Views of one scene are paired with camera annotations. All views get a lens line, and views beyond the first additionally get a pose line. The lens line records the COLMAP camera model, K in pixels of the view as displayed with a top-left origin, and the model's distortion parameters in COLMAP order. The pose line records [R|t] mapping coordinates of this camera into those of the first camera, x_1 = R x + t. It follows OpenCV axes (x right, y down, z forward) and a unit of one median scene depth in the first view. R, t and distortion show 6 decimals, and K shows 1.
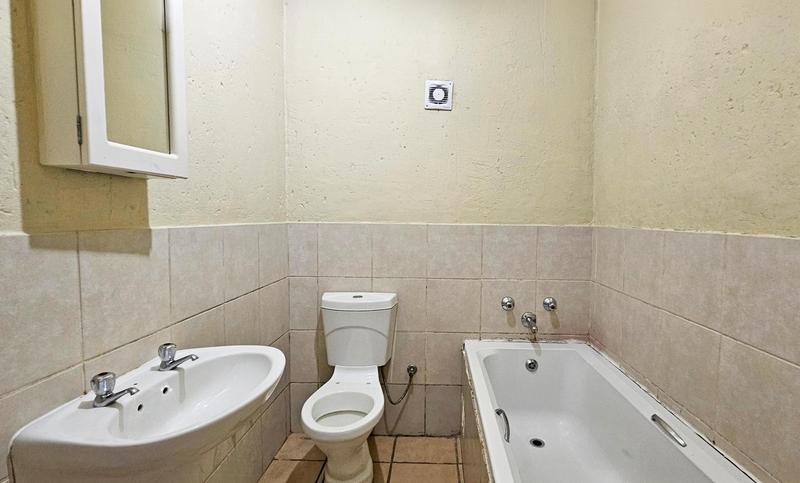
lens RADIAL K [[375.8, 0, 403.0], [0, 375.8, 241.1], [0, 0, 1]] dist [-0.002358, 0.000370]
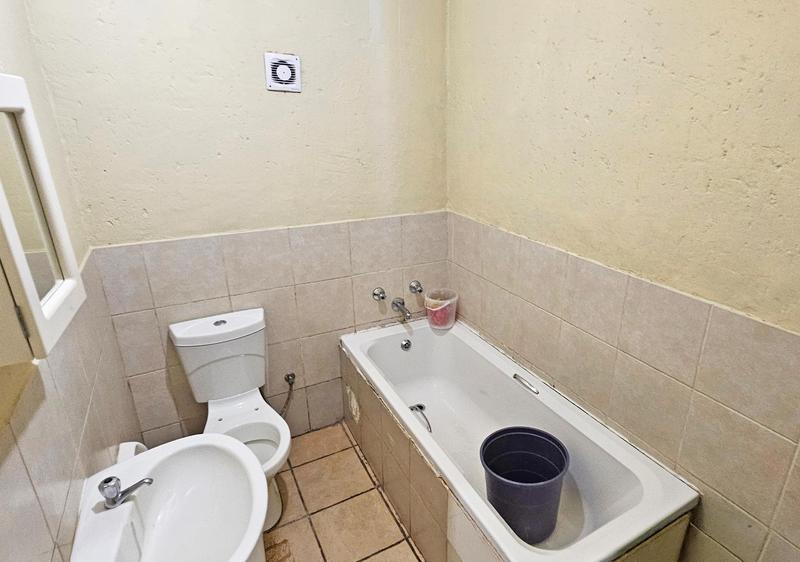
lens RADIAL K [[466.7, 0, 399.4], [0, 466.7, 281.7], [0, 0, 1]] dist [0.002091, -0.002169]
pose [[0.863741, -0.211650, 0.457336, -0.247183], [0.070638, 0.949417, 0.305971, -0.251737], [-0.498961, -0.231974, 0.835001, -0.076223]]
